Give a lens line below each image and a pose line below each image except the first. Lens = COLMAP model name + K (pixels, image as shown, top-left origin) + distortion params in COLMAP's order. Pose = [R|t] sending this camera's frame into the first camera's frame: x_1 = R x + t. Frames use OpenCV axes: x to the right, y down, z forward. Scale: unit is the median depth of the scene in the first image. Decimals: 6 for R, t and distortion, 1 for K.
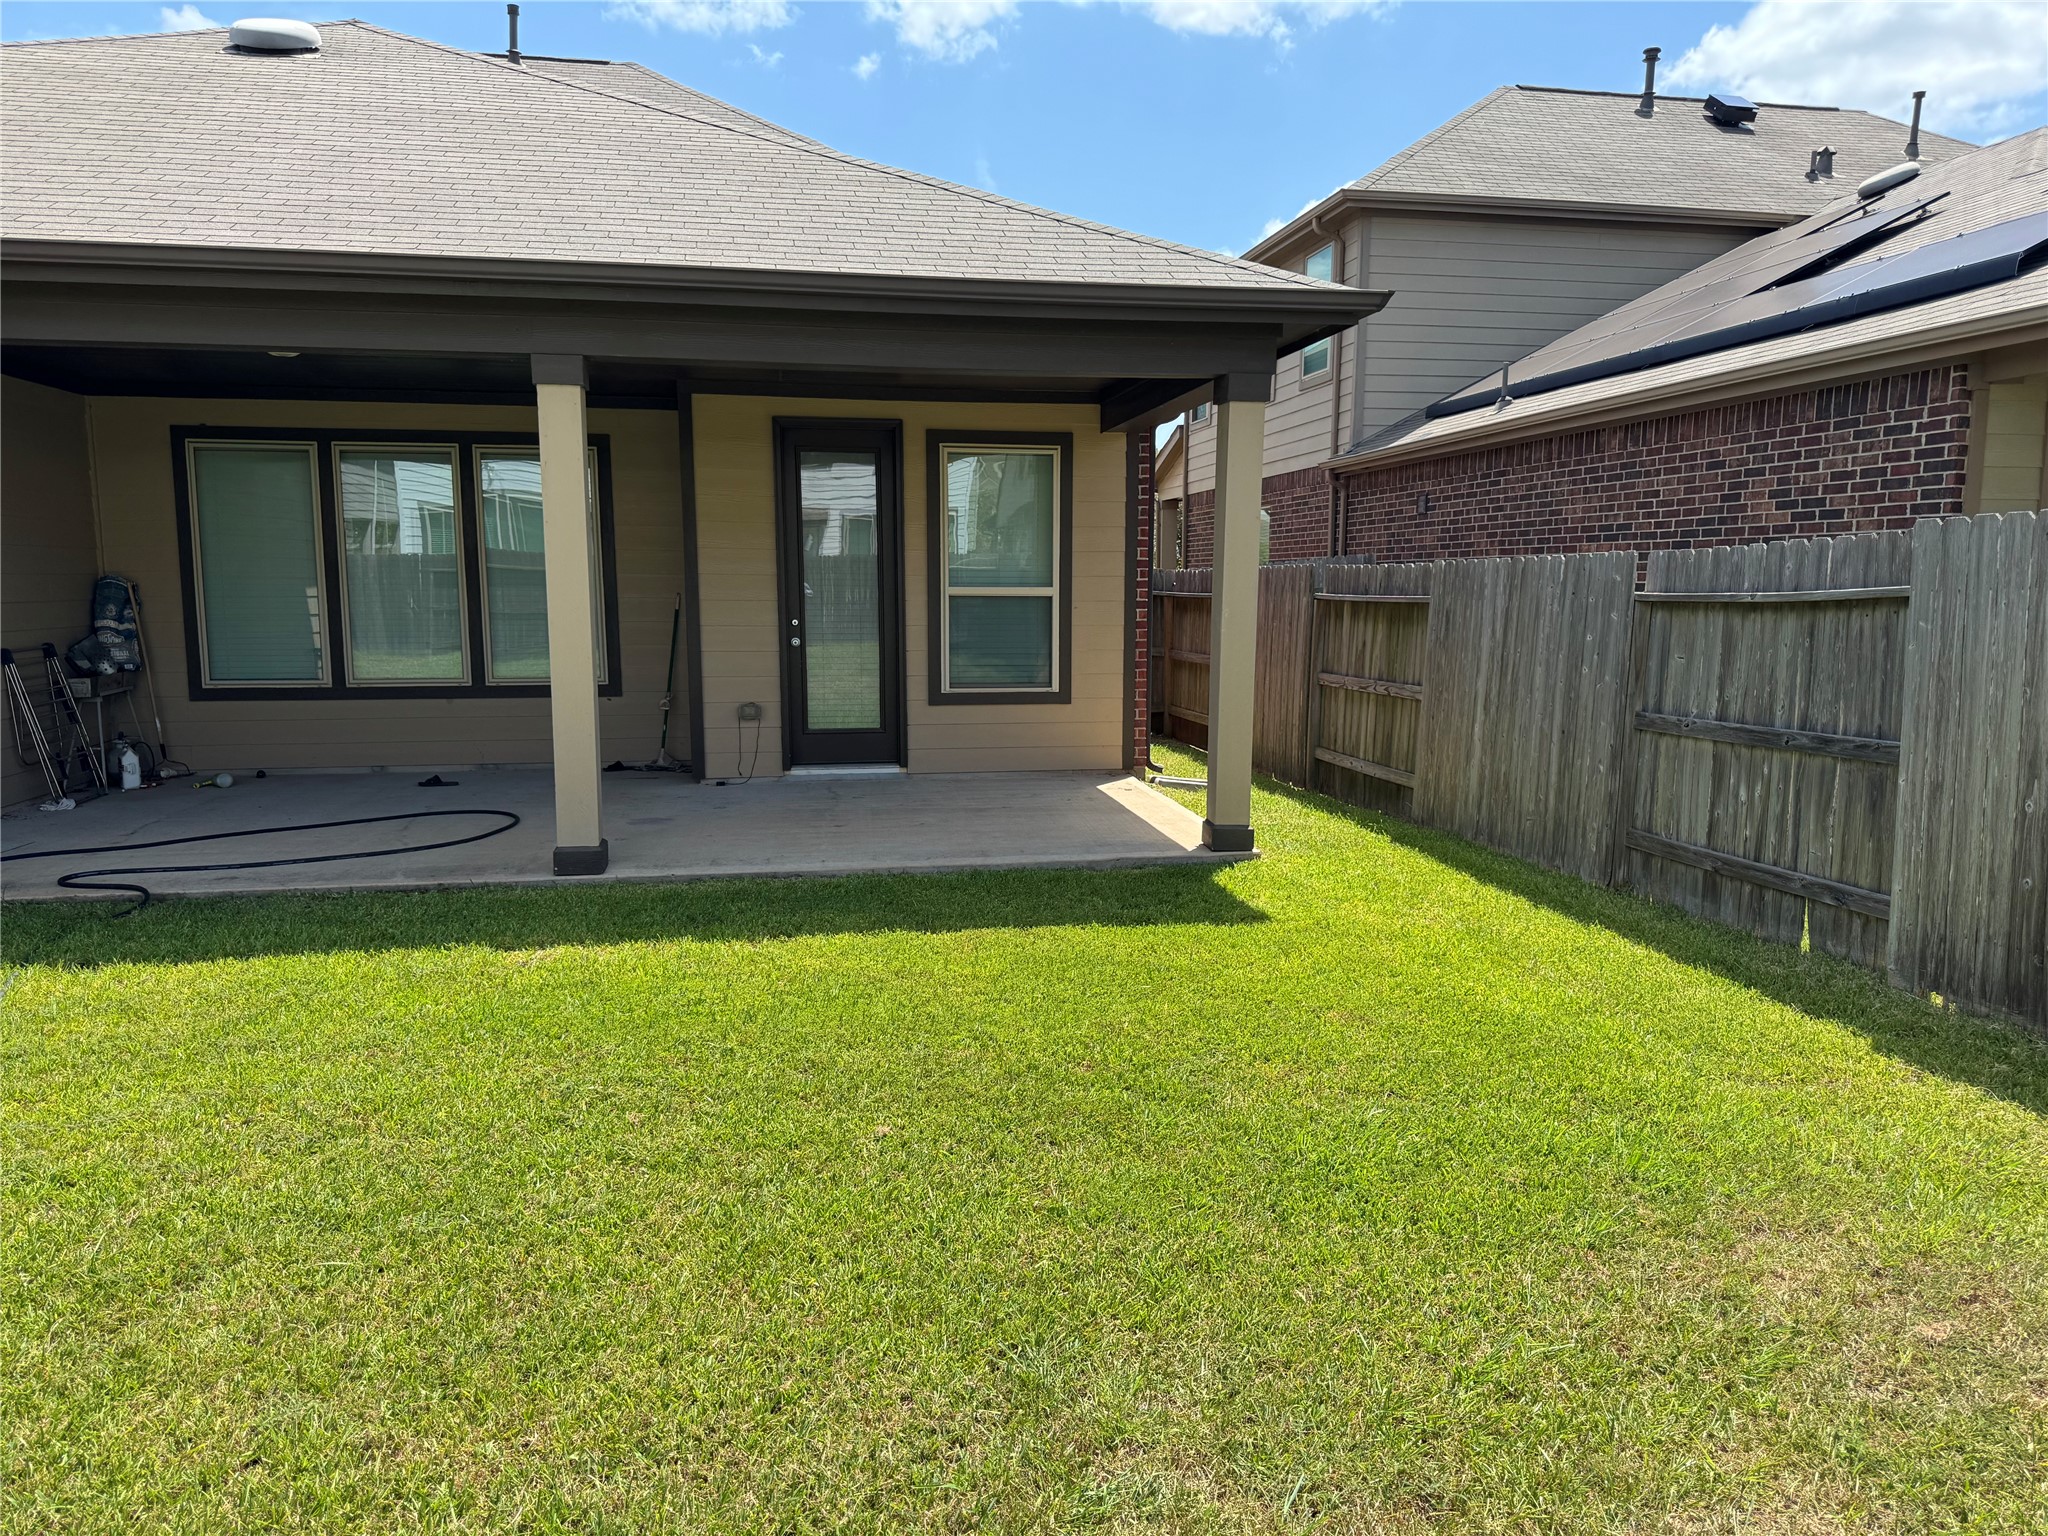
lens RADIAL K [[1451.0, 0, 1032.6], [0, 1451.0, 781.7], [0, 0, 1]] dist [0.094178, -0.113800]
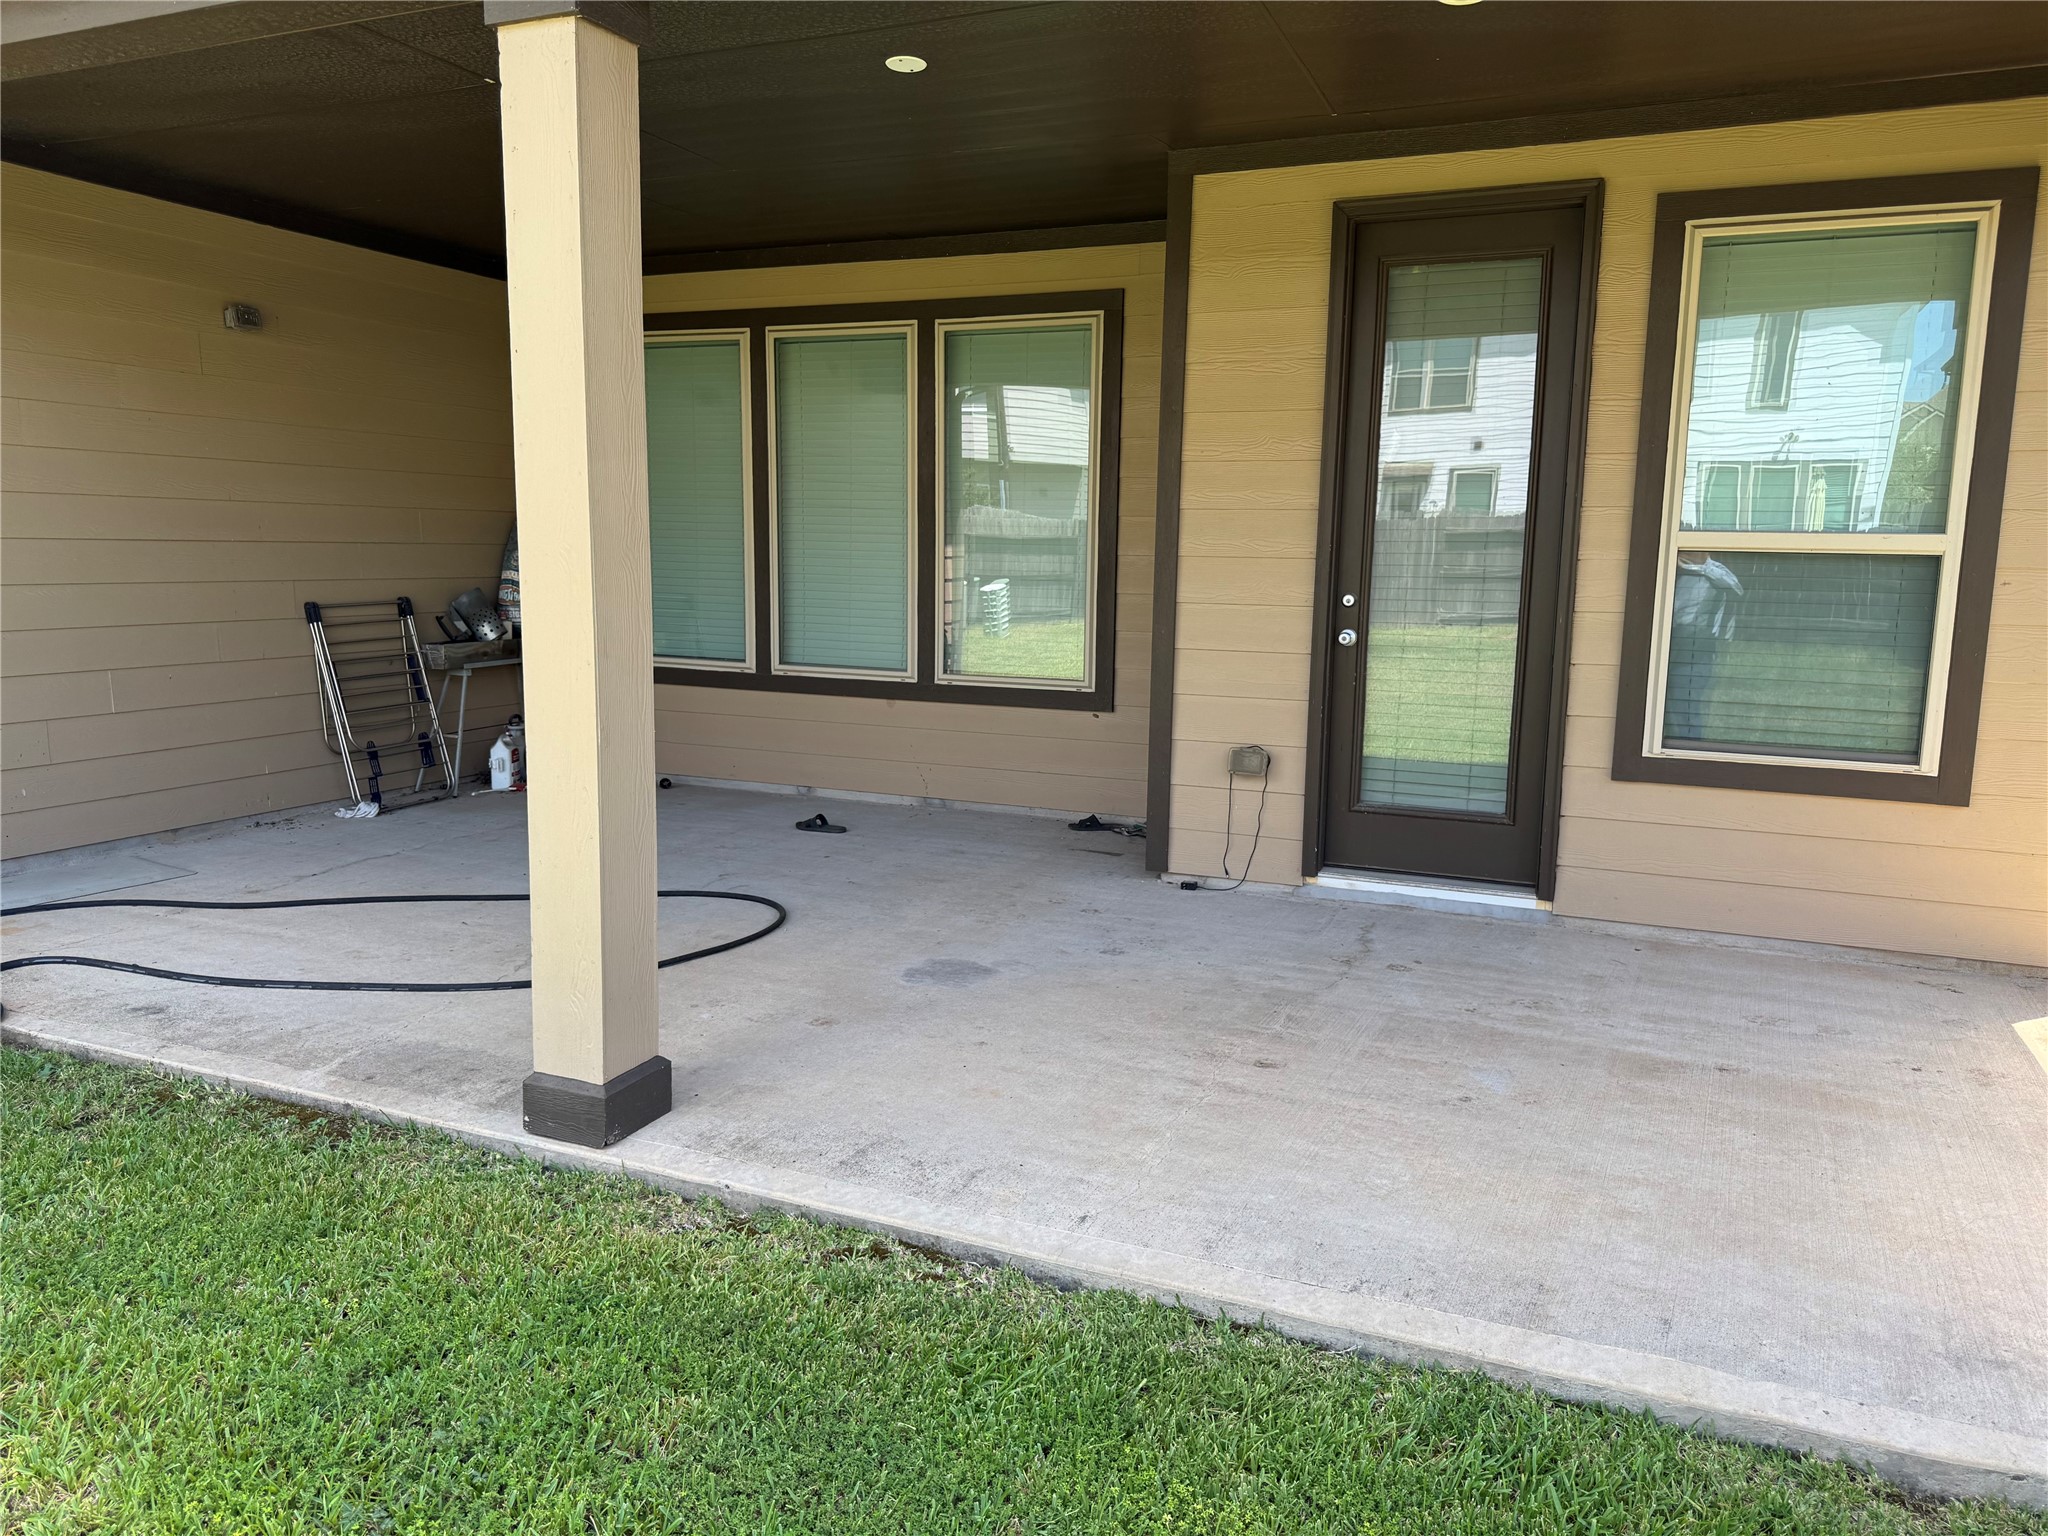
lens RADIAL K [[1423.1, 0, 1024.0], [0, 1423.1, 768.0], [0, 0, 1]] dist [0.107721, -0.182056]
pose [[0.826493, 0.096413, -0.554629, 0.033833], [-0.091298, 0.995138, 0.036939, -0.060506], [0.555494, 0.020106, 0.831278, 0.531838]]
